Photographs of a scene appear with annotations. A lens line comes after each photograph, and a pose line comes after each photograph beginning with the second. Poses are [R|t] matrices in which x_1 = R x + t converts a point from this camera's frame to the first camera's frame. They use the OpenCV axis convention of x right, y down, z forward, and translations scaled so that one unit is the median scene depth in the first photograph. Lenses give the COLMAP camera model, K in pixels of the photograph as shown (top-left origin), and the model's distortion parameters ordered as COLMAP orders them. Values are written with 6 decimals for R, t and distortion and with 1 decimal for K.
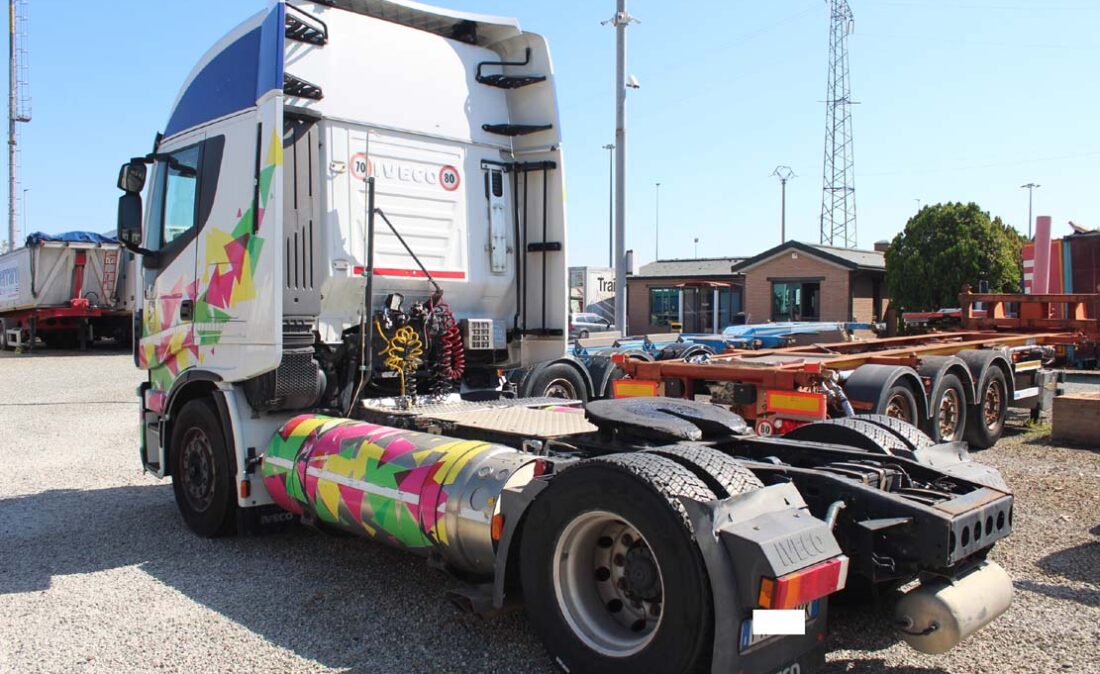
lens RADIAL K [[926.2, 0, 538.0], [0, 926.2, 339.1], [0, 0, 1]] dist [-0.146560, 0.121272]
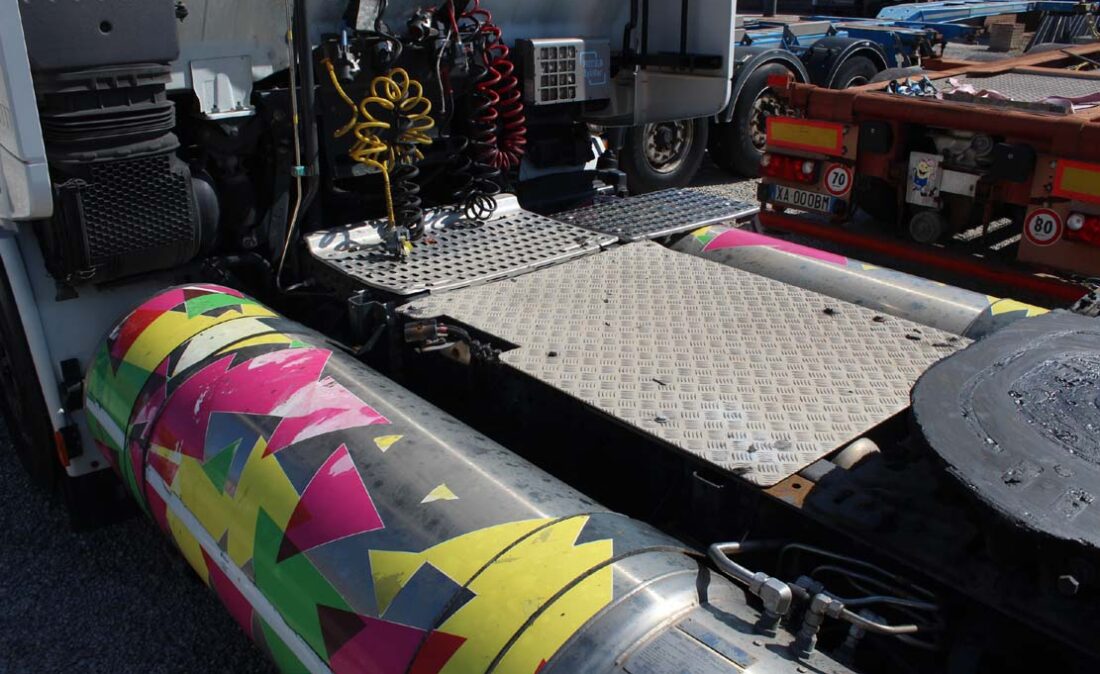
lens RADIAL K [[926.2, 0, 538.0], [0, 926.2, 339.1], [0, 0, 1]] dist [-0.146560, 0.121272]
pose [[0.997553, 0.016697, -0.067896, -0.038772], [0.008098, 0.936937, 0.349404, -0.042114], [0.069448, -0.349098, 0.934509, 0.513526]]
